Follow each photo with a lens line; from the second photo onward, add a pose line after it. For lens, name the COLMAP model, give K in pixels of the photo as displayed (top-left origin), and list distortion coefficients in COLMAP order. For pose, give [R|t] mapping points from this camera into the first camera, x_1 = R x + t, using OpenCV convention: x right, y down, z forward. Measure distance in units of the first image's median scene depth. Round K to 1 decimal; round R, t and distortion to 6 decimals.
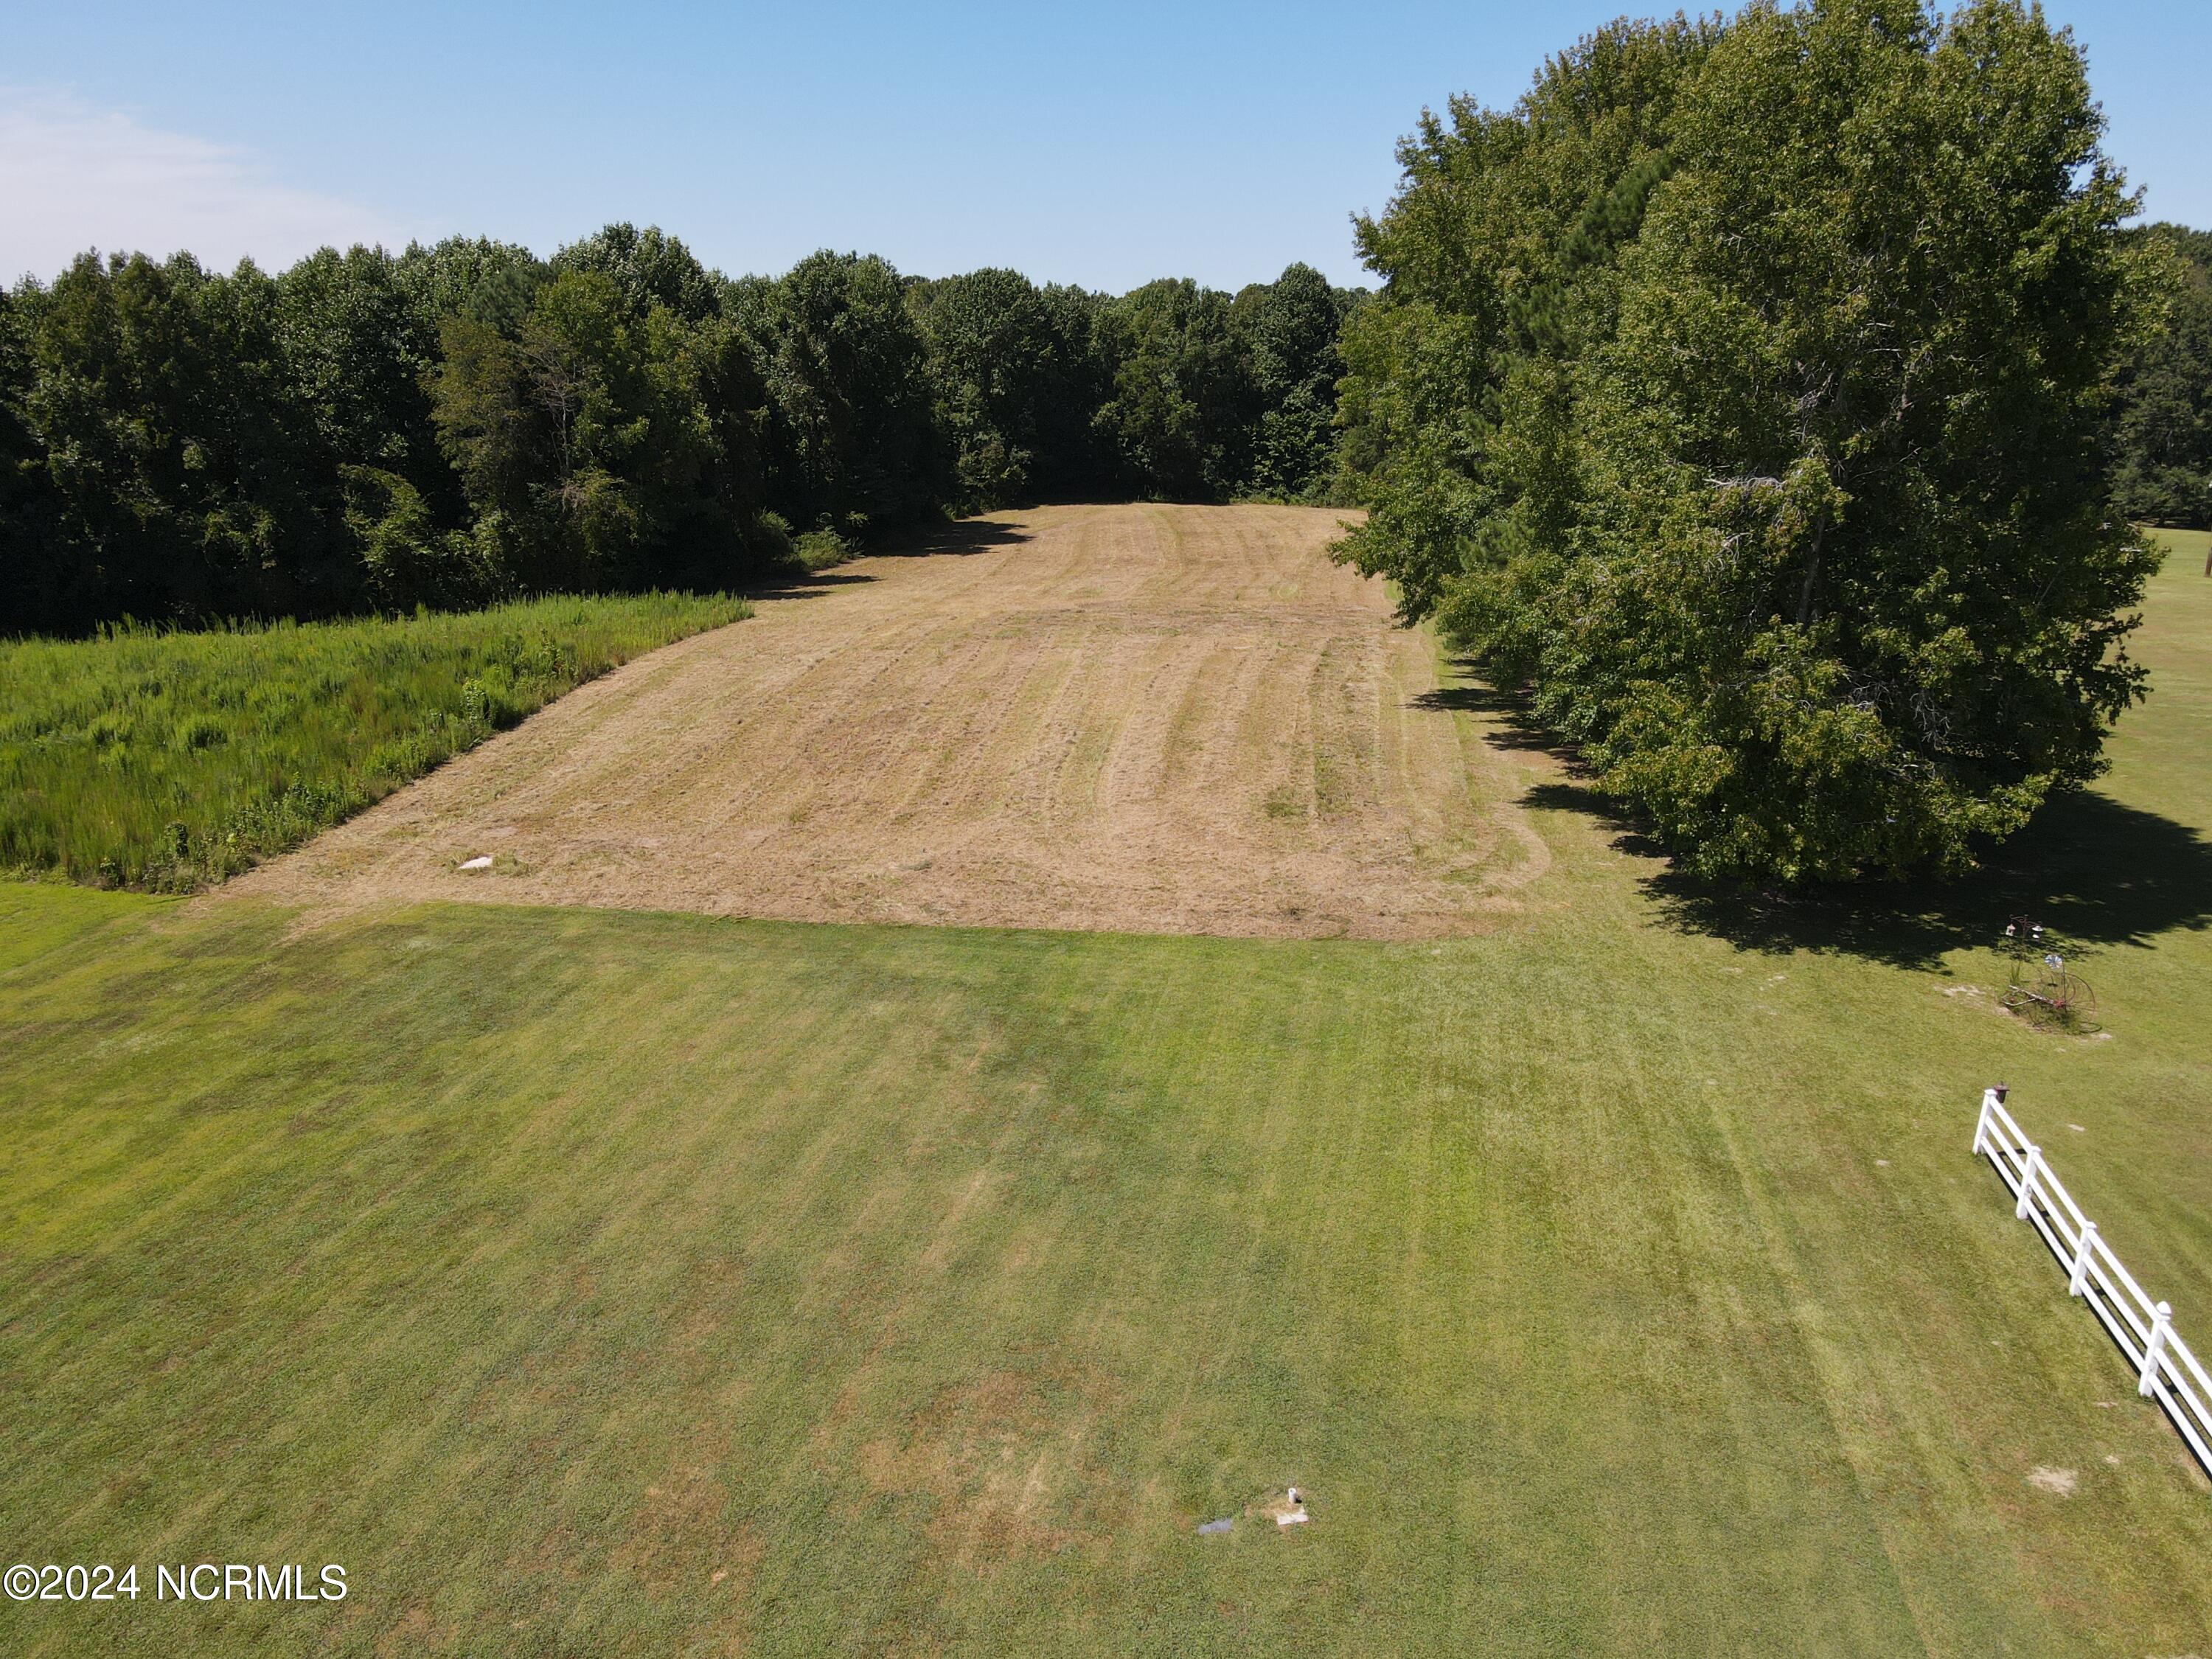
lens RADIAL K [[1573.6, 0, 1106.0], [0, 1573.6, 829.5], [0, 0, 1]] dist [0.022273, 0.003292]
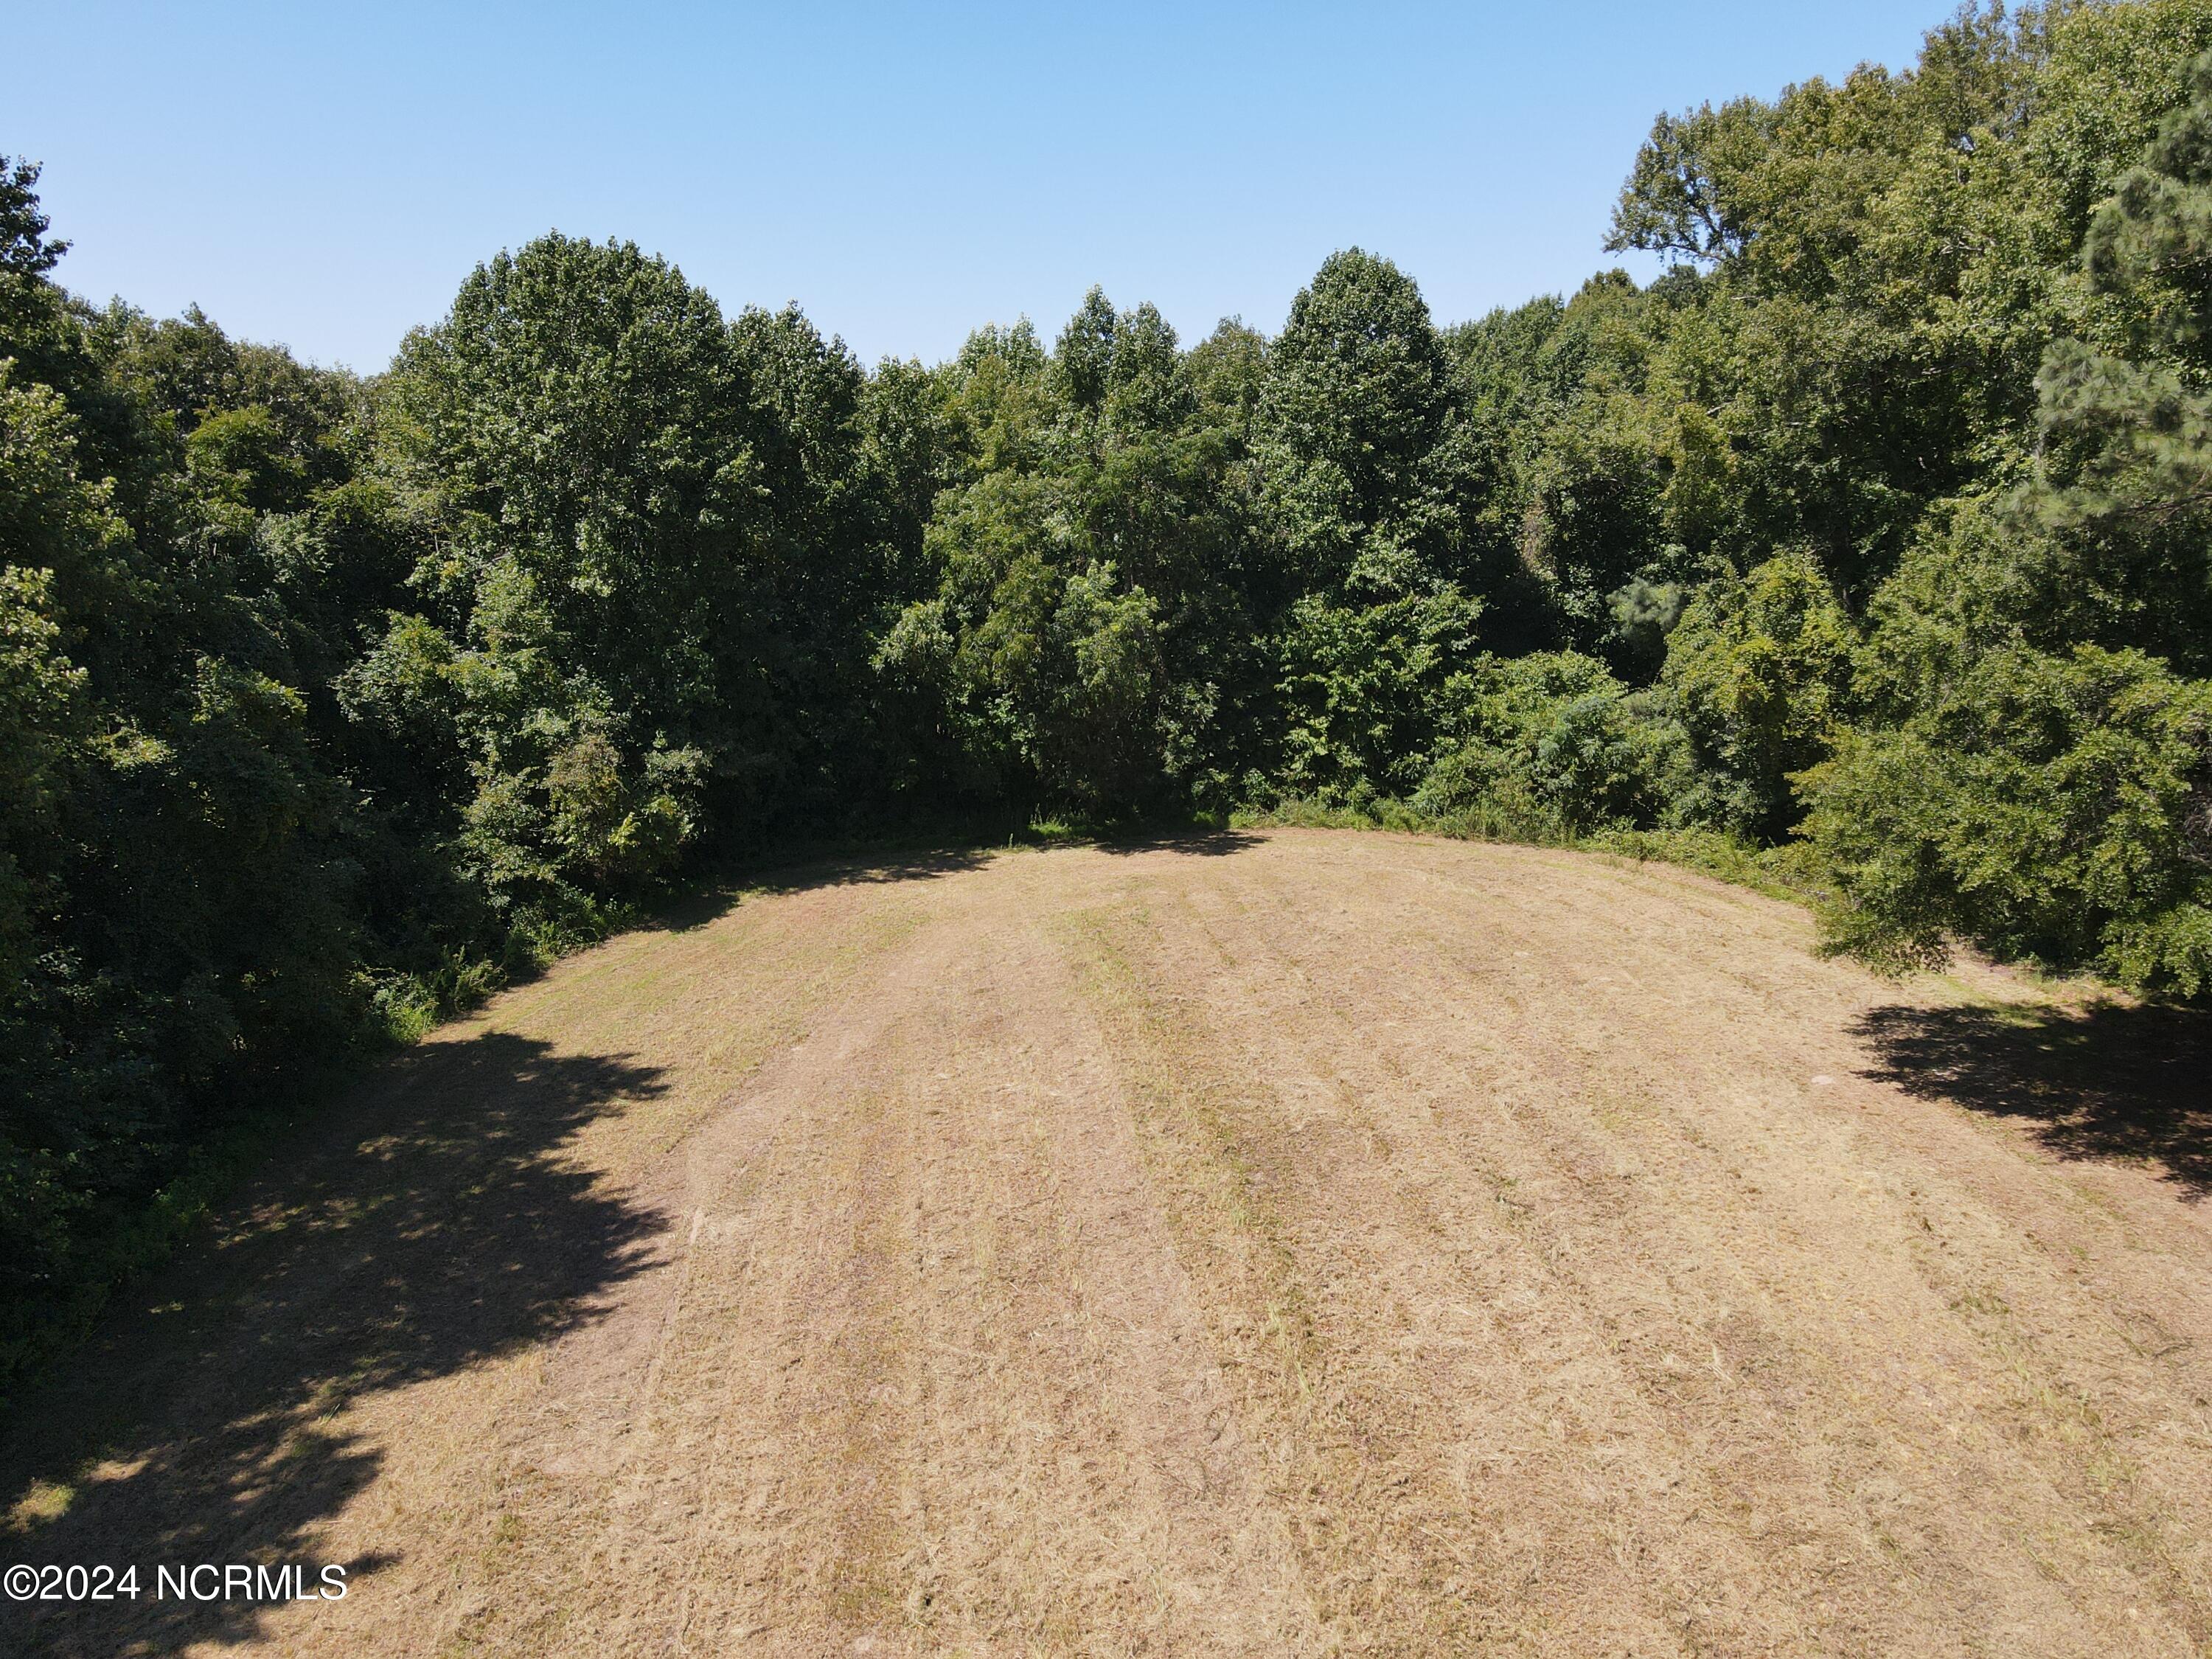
lens RADIAL K [[1608.4, 0, 1108.7], [0, 1608.4, 820.0], [0, 0, 1]] dist [-0.005781, 0.042622]
pose [[0.990738, -0.049567, 0.126415, -0.004693], [0.058265, 0.996113, -0.066066, -0.187757], [-0.122649, 0.072820, 0.989775, 0.612122]]
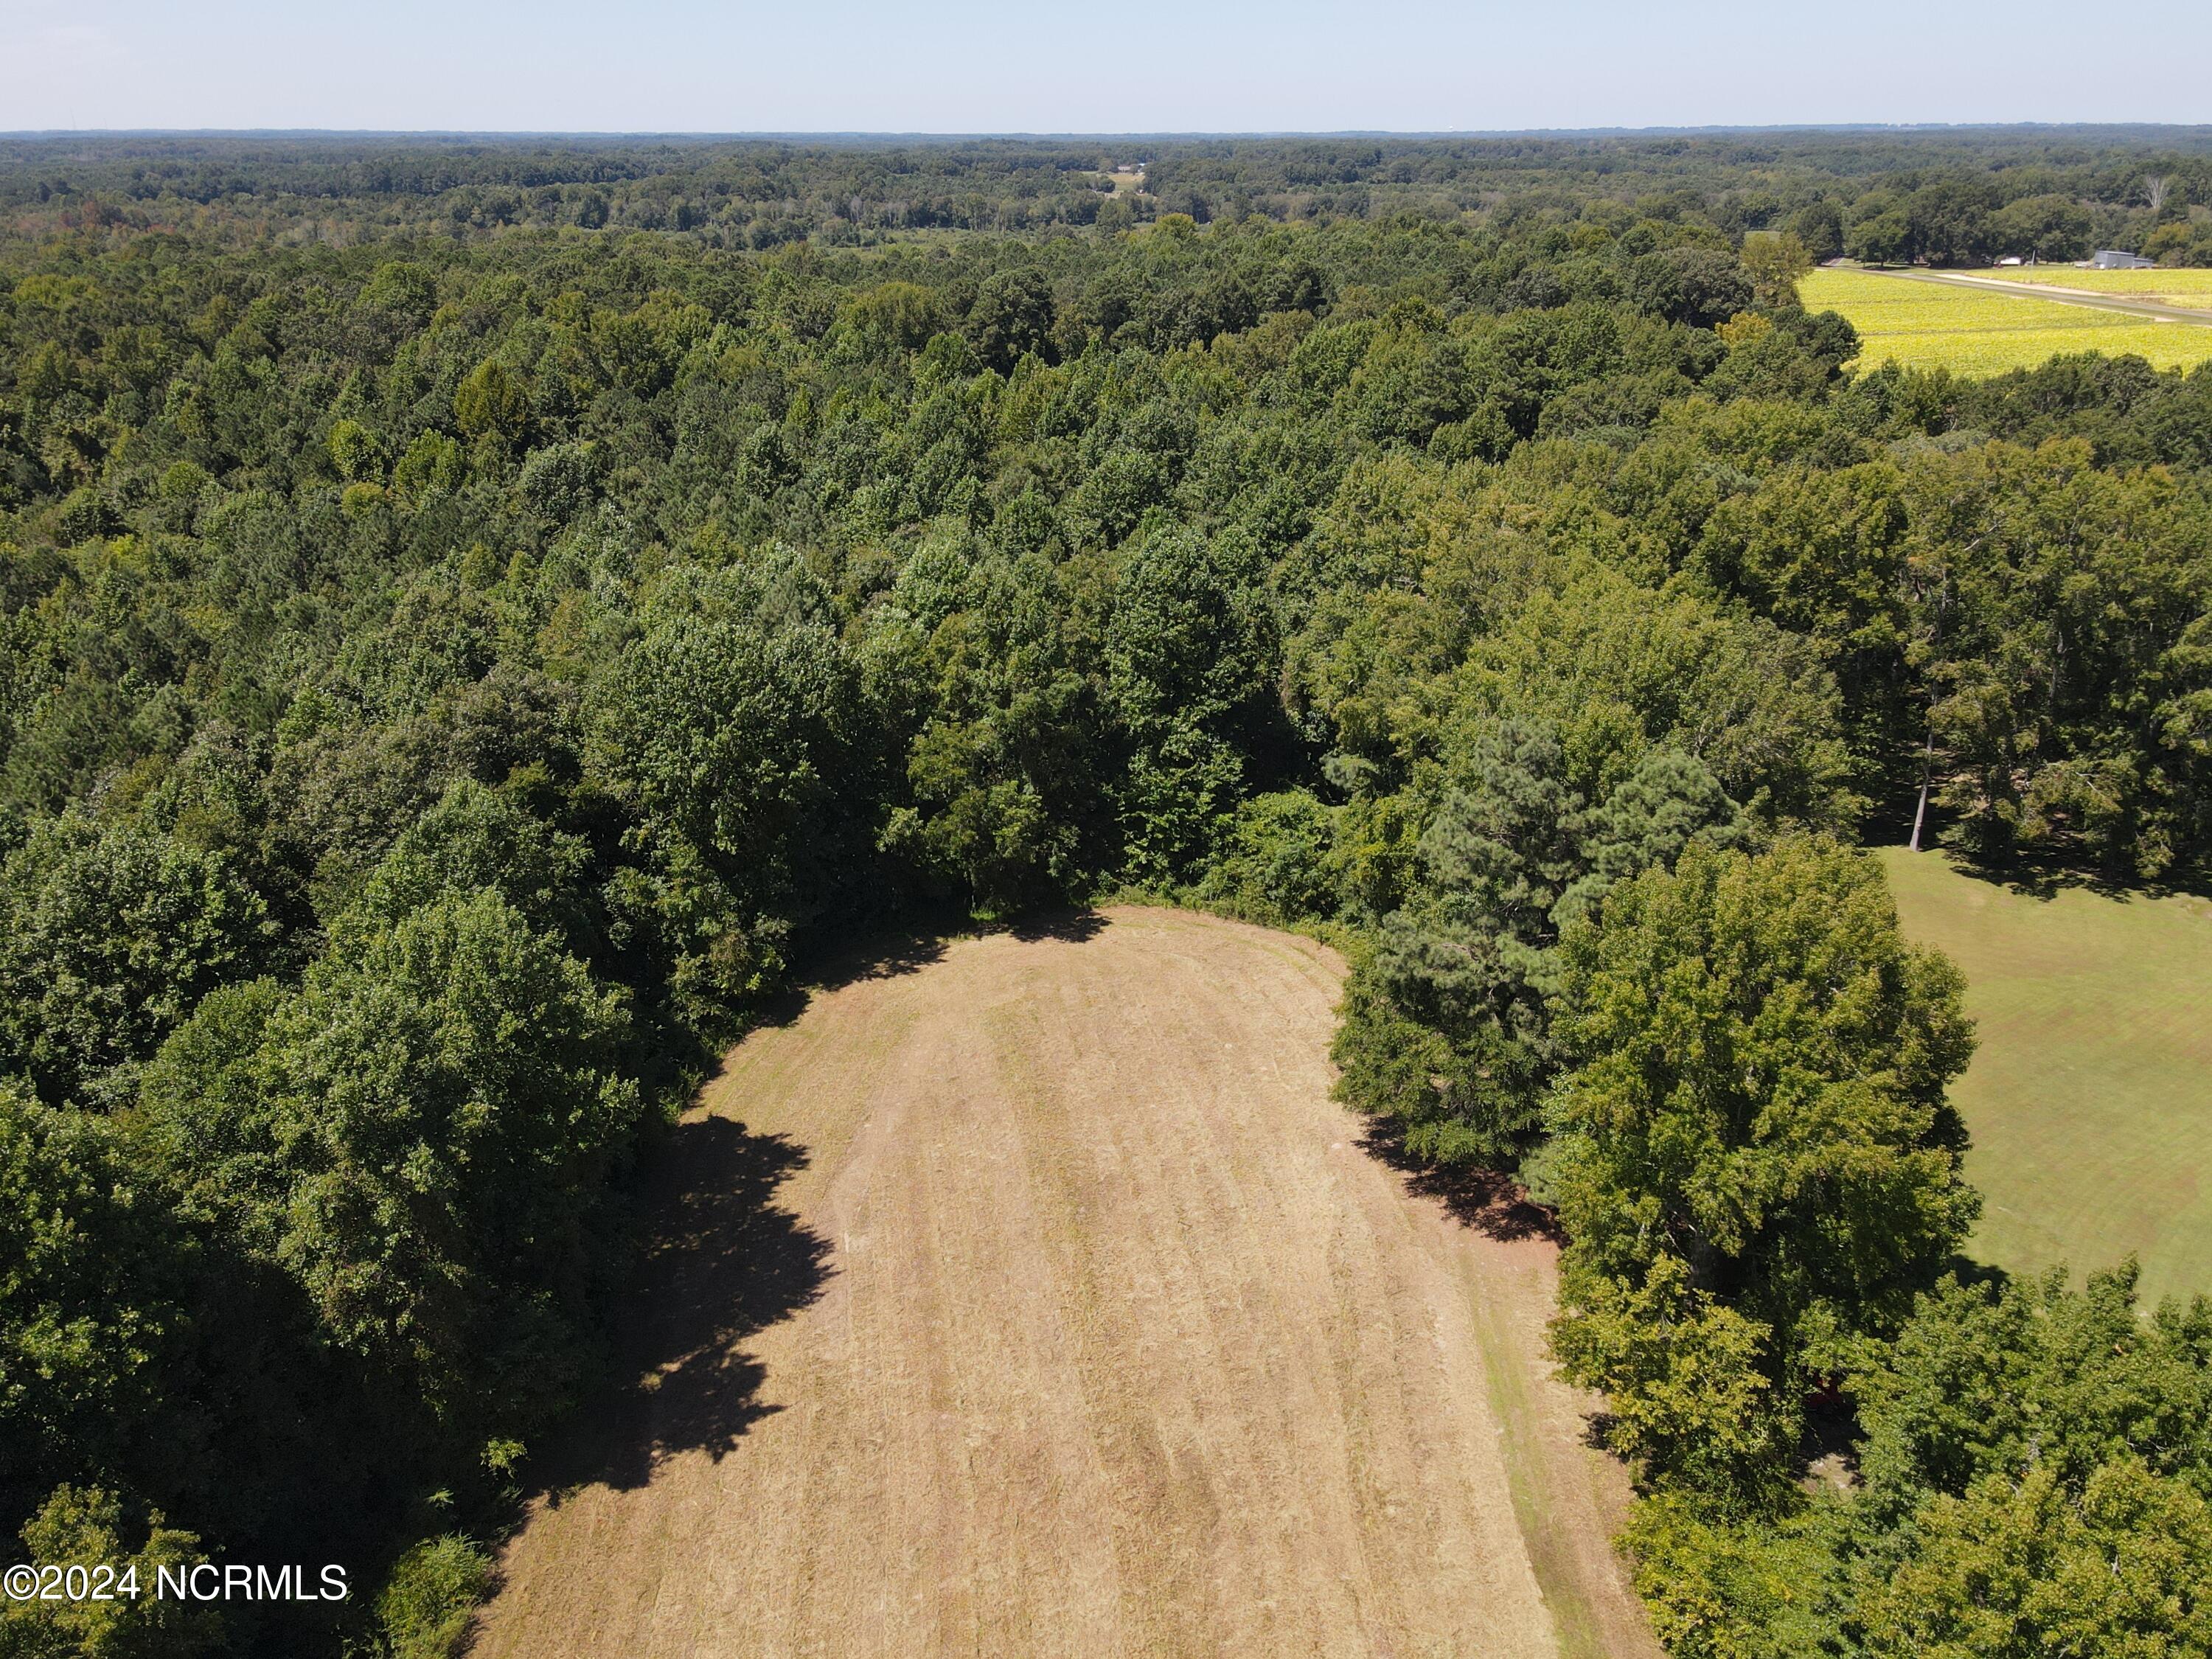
lens RADIAL K [[1595.7, 0, 1106.0], [0, 1595.7, 829.5], [0, 0, 1]] dist [0.013941, -0.009920]
pose [[0.981760, -0.089816, 0.167574, -0.025628], [0.068706, 0.989420, 0.127782, -0.331175], [-0.177278, -0.113938, 0.977543, 0.353821]]
